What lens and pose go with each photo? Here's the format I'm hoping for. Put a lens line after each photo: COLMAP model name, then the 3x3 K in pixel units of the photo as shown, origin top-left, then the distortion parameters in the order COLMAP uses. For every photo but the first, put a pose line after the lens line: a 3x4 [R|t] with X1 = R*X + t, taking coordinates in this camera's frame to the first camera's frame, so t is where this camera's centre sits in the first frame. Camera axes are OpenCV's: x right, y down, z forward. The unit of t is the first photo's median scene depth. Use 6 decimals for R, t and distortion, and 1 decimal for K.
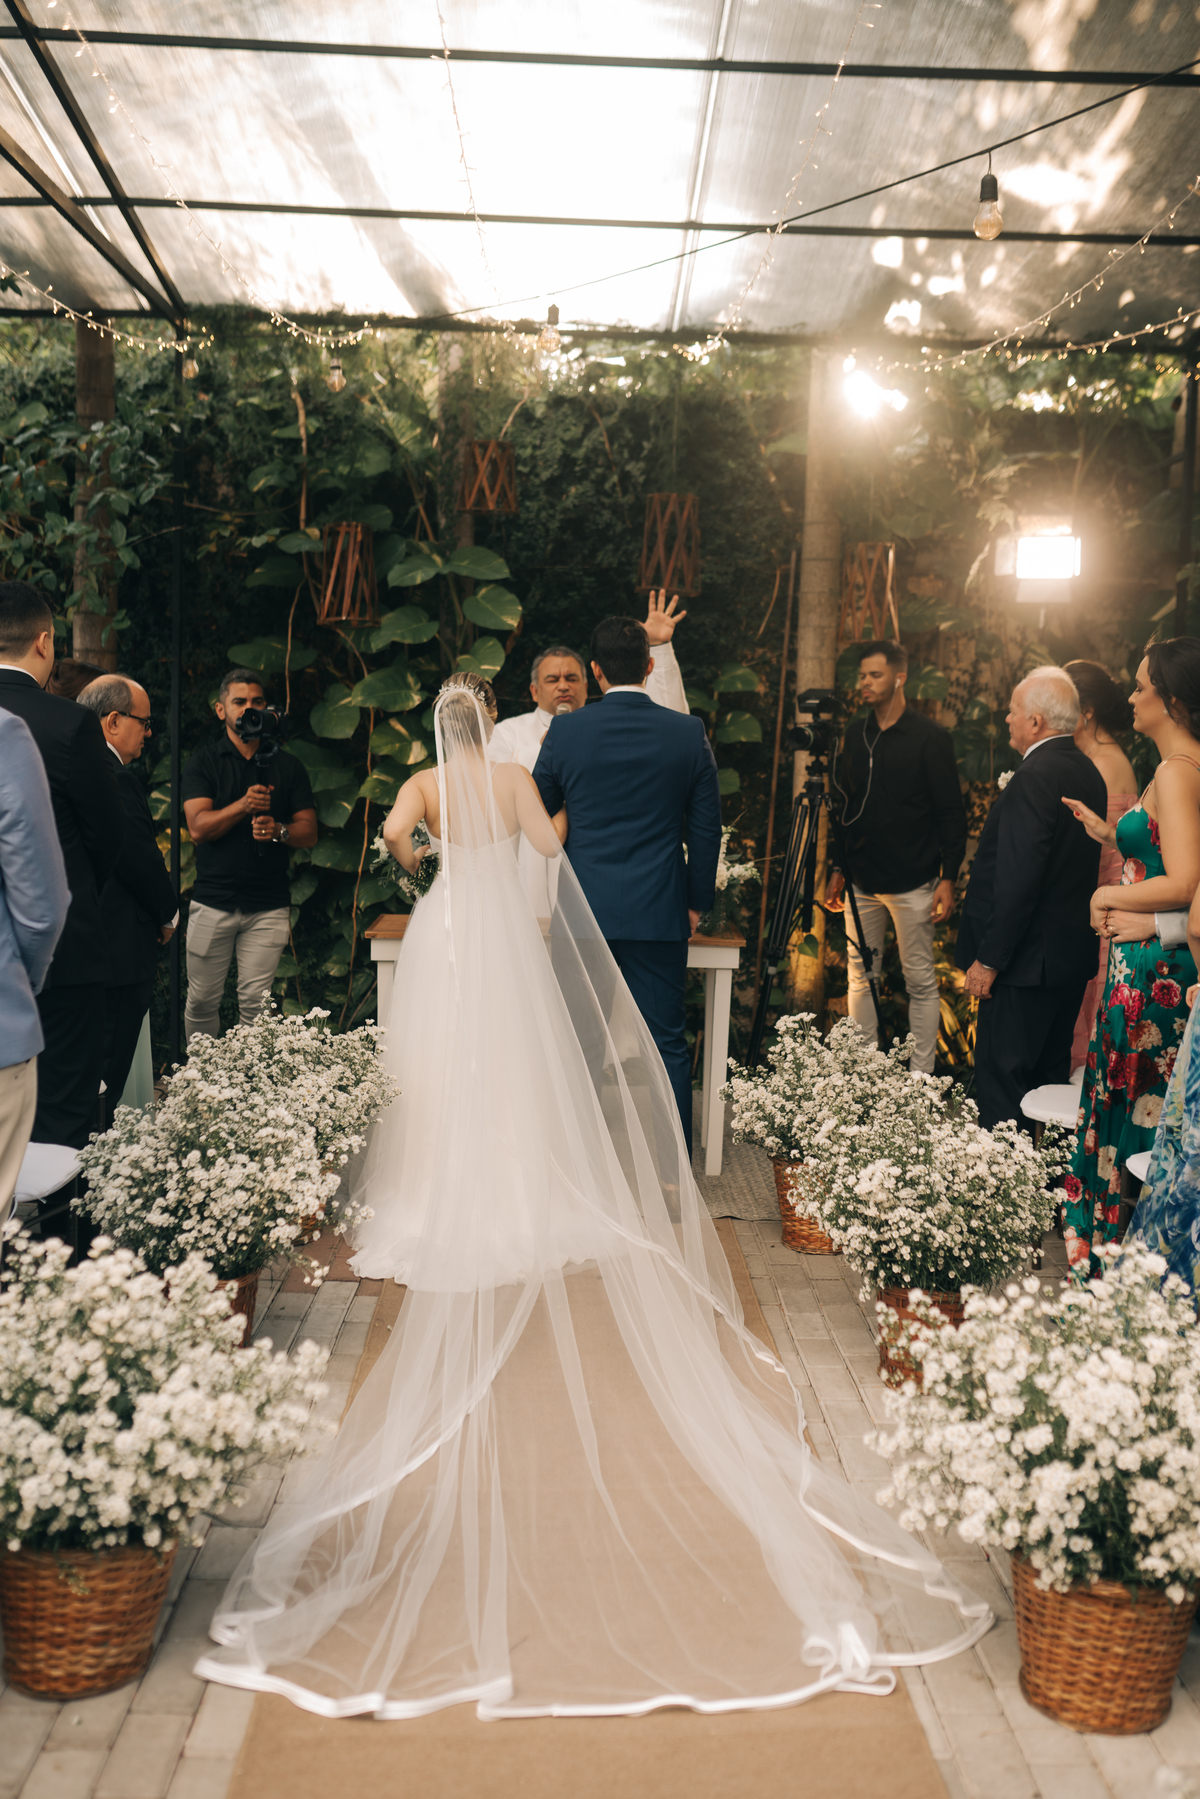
lens RADIAL K [[1756.5, 0, 610.3], [0, 1756.5, 923.3], [0, 0, 1]] dist [-0.081814, 0.120893]
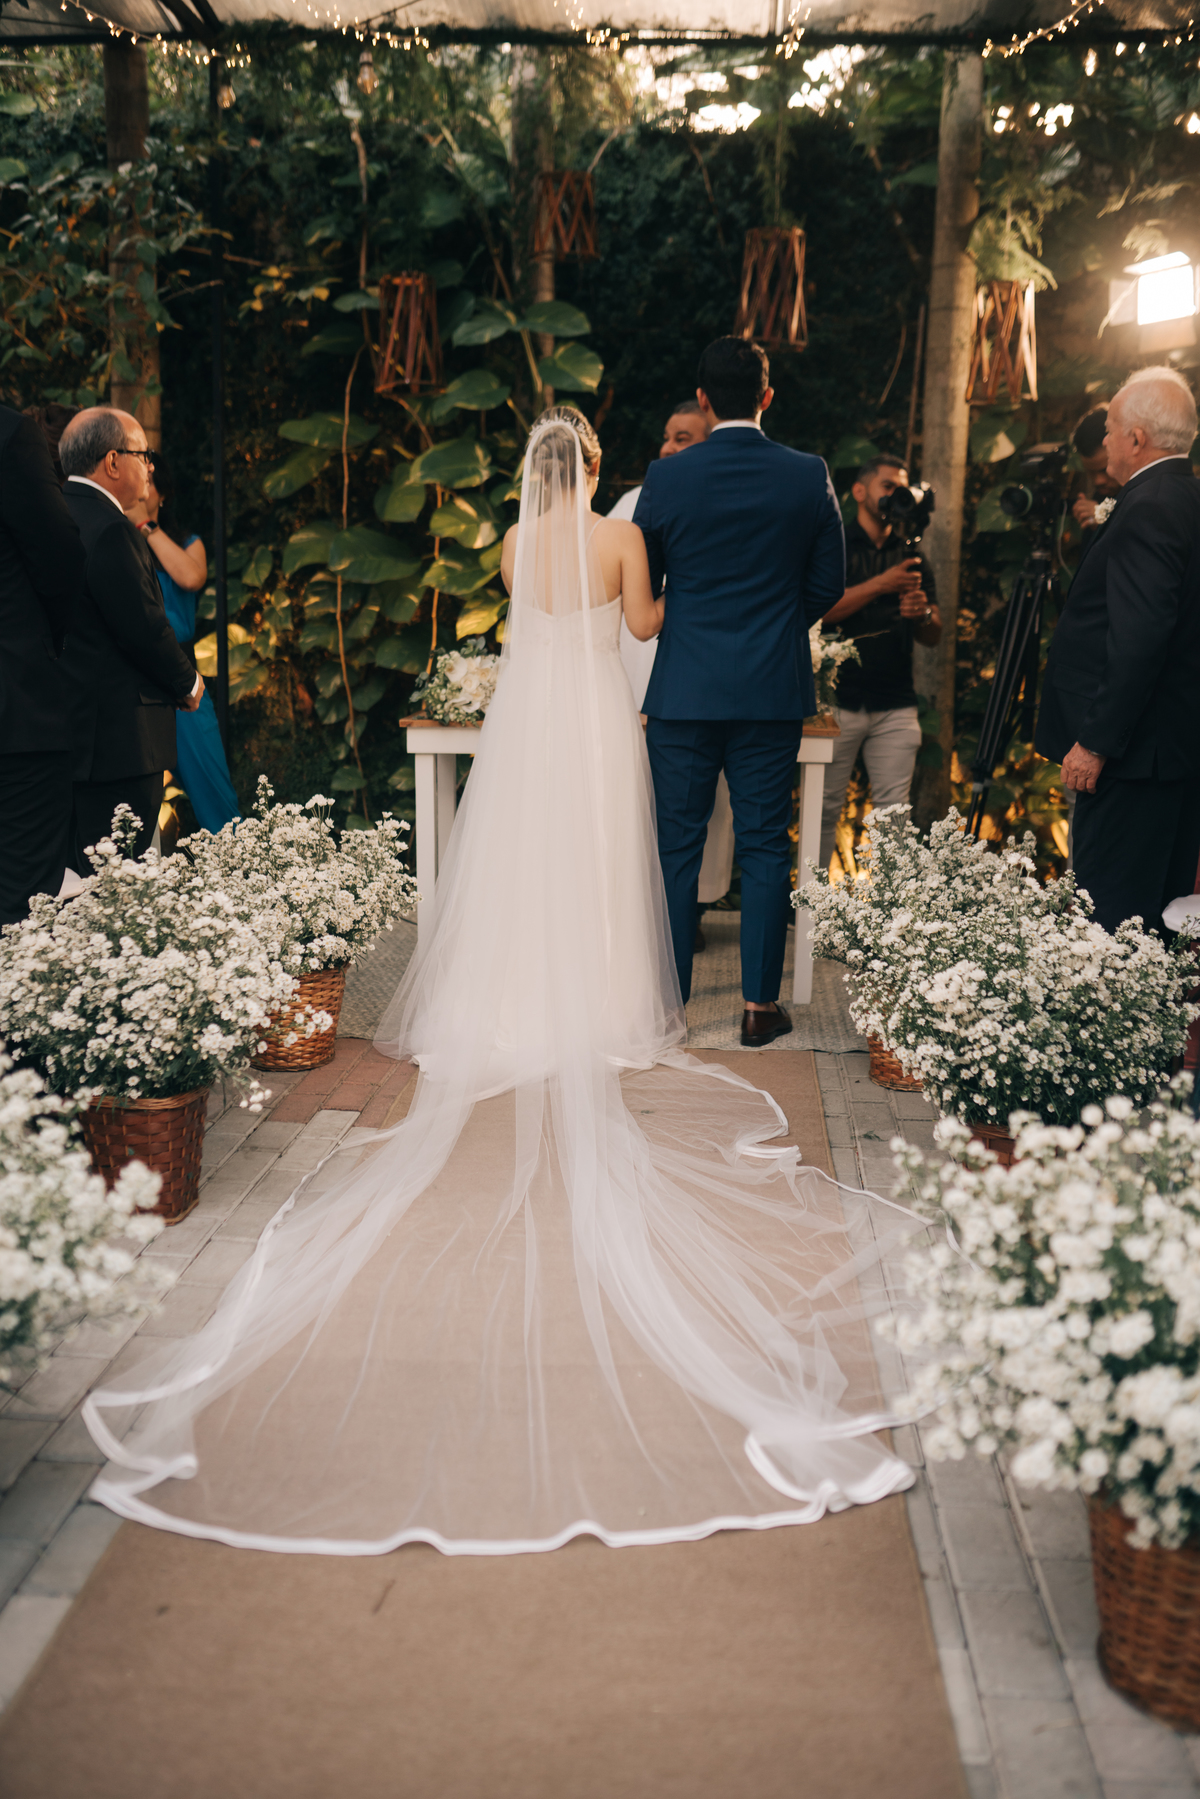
lens RADIAL K [[1756.5, 0, 610.3], [0, 1756.5, 923.3], [0, 0, 1]] dist [-0.081814, 0.120893]
pose [[0.995485, 0.007293, -0.094642, 0.052543], [0.000085, 0.996975, 0.077721, 0.041881], [0.094923, -0.077378, 0.992473, 0.152338]]
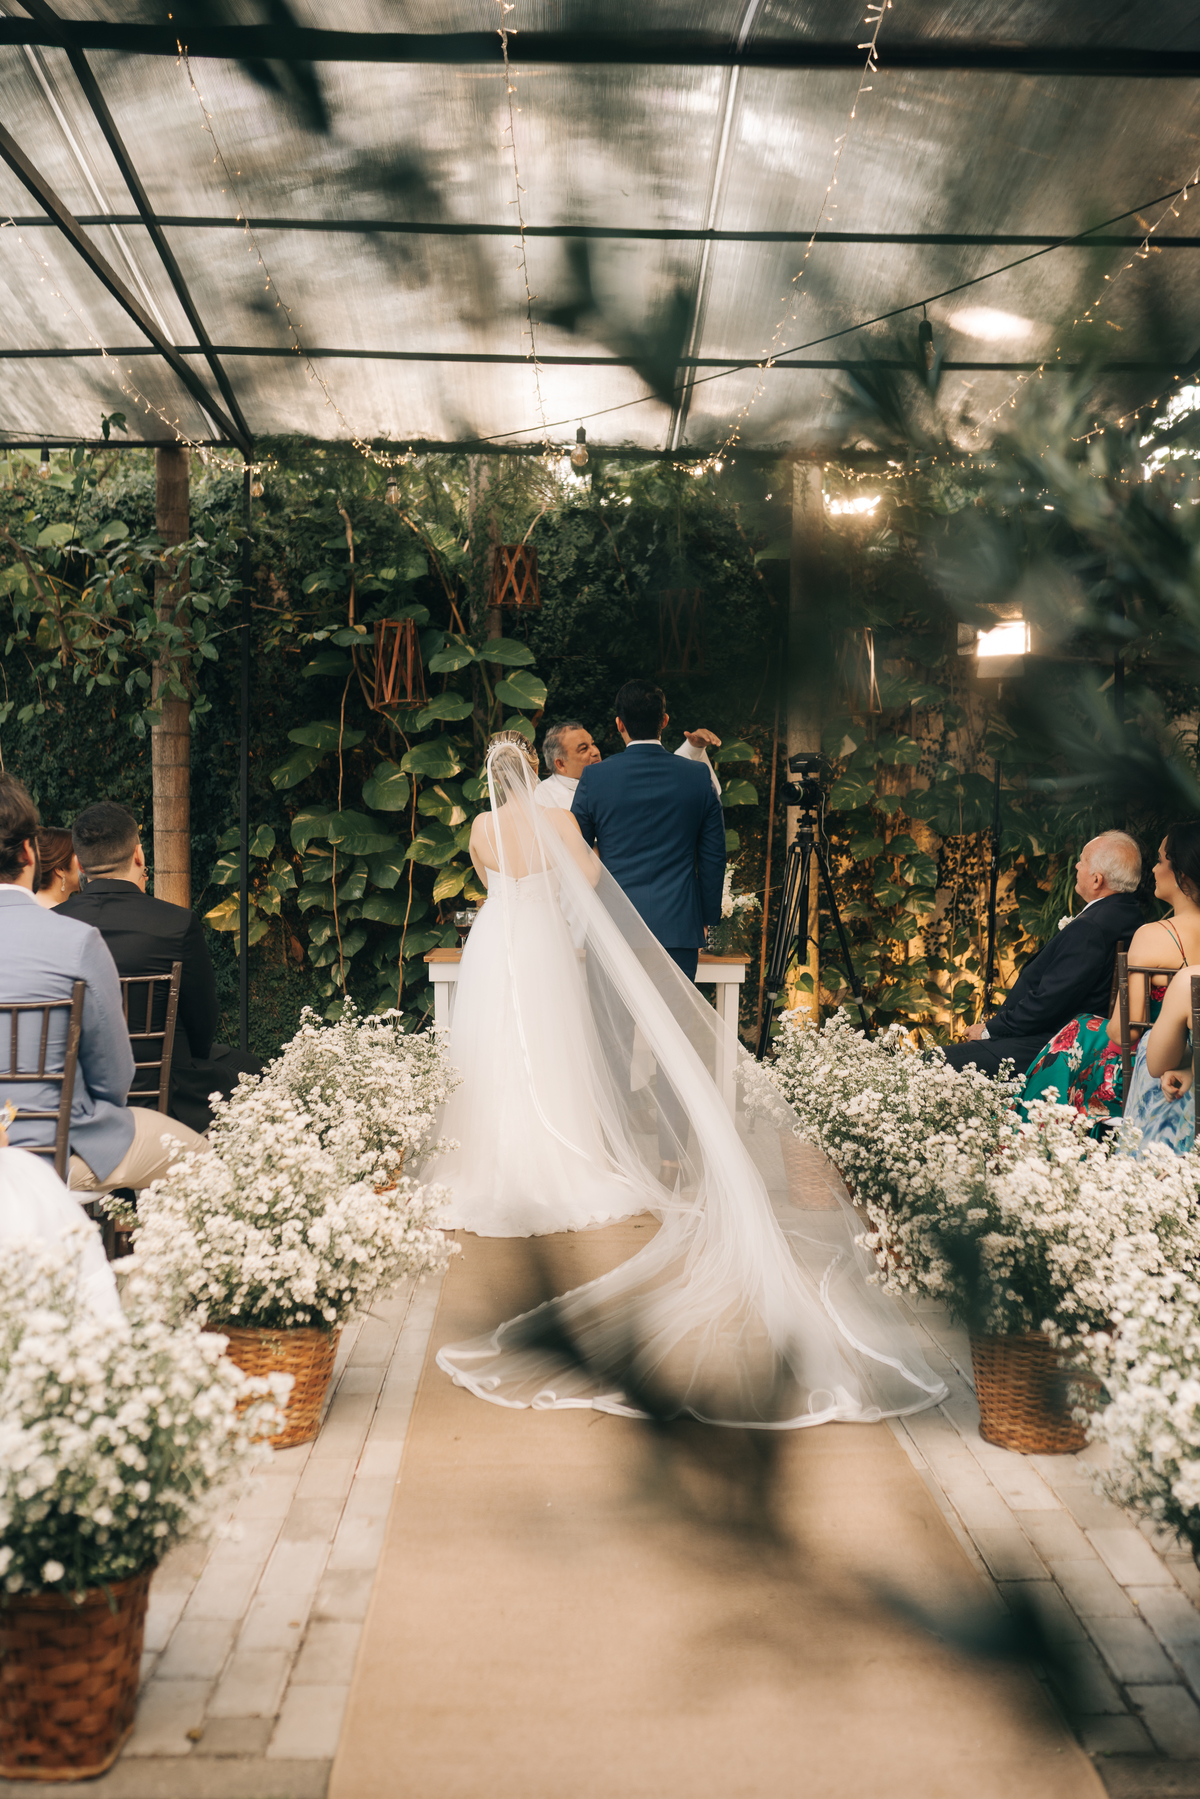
lens RADIAL K [[1753.4, 0, 640.6], [0, 1753.4, 904.2], [0, 0, 1]] dist [-0.113977, 0.238670]
pose [[0.999560, -0.021195, 0.020772, -0.021428], [0.022769, 0.996636, -0.078731, 0.071303], [-0.019033, 0.079169, 0.996679, -0.180649]]
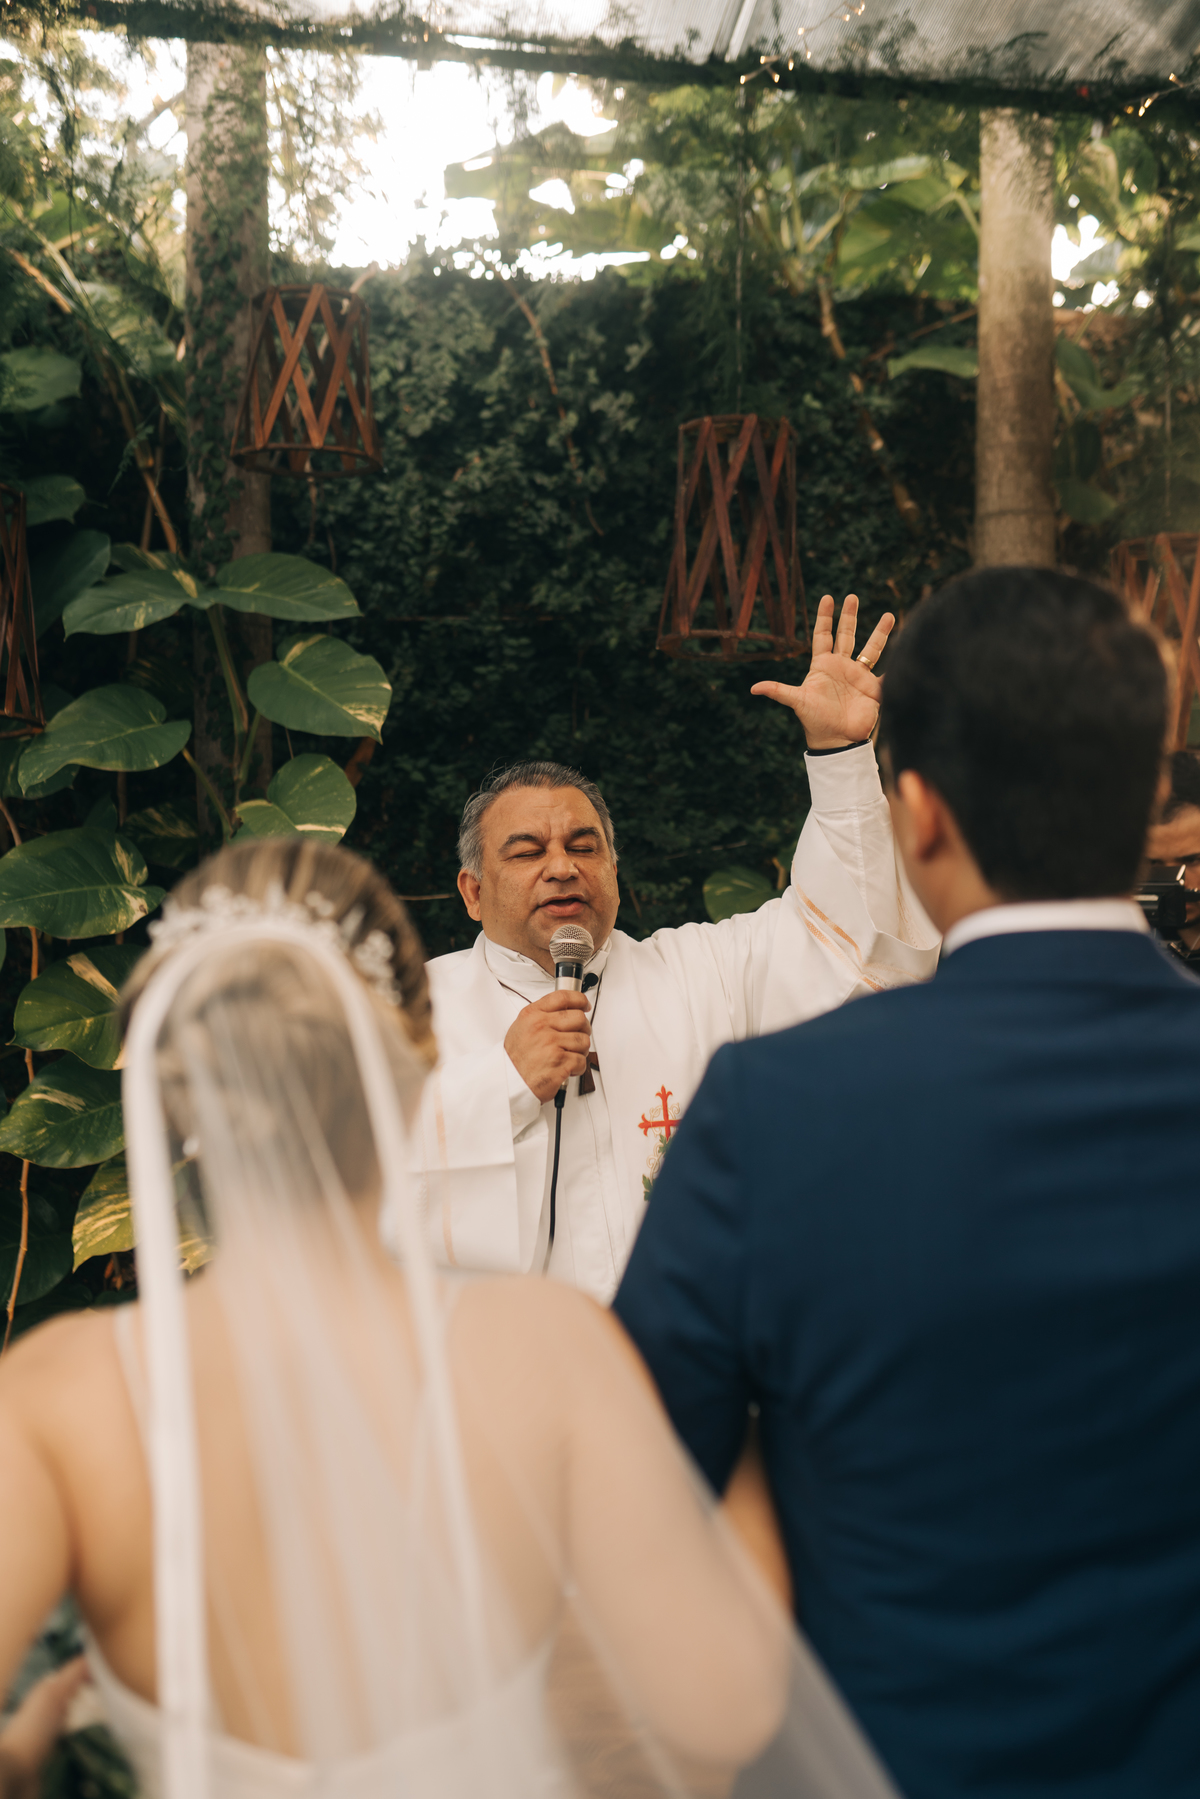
lens RADIAL K [[1756.5, 0, 610.3], [0, 1756.5, 923.3], [0, 0, 1]] dist [-0.081814, 0.120893]
pose [[0.992492, -0.021819, 0.120346, -0.069290], [0.032588, 0.995565, -0.088255, -0.117737], [-0.117887, 0.091514, 0.988801, 0.811388]]
